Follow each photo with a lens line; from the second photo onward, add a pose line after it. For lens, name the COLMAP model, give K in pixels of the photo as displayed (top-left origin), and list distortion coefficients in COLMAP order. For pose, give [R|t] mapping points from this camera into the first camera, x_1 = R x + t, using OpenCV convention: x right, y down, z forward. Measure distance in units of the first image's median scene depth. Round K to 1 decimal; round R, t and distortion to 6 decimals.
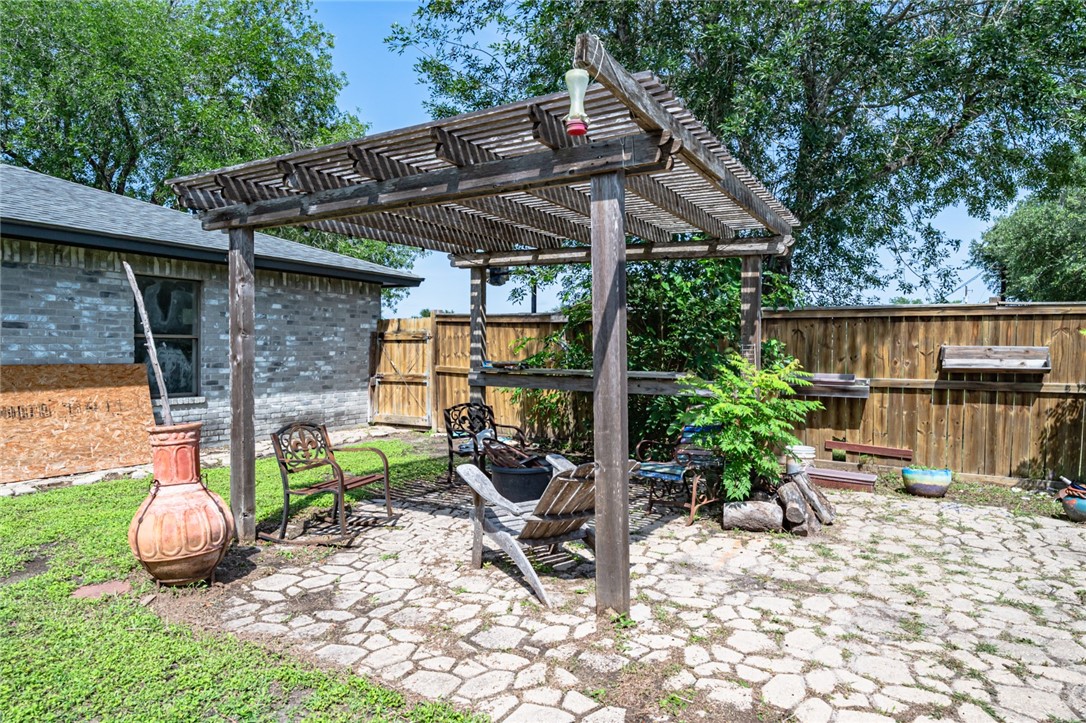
lens RADIAL K [[682.0, 0, 542.8], [0, 682.0, 356.9], [0, 0, 1]] dist [-0.005805, 0.002455]
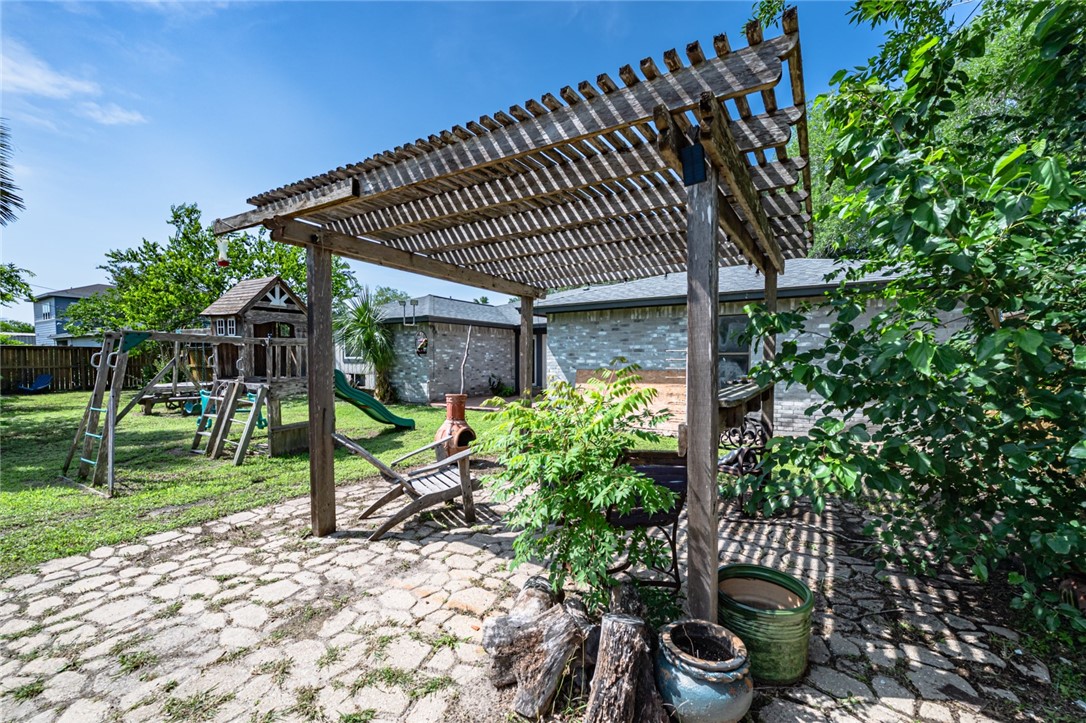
lens RADIAL K [[443.8, 0, 542.5], [0, 443.8, 365.3], [0, 0, 1]] dist [-0.004582, 0.000429]
pose [[-0.029606, 0.001206, -0.999561, 1.002537], [-0.011580, 0.999932, 0.001550, -0.004160], [0.999495, 0.011621, -0.029590, 1.399563]]
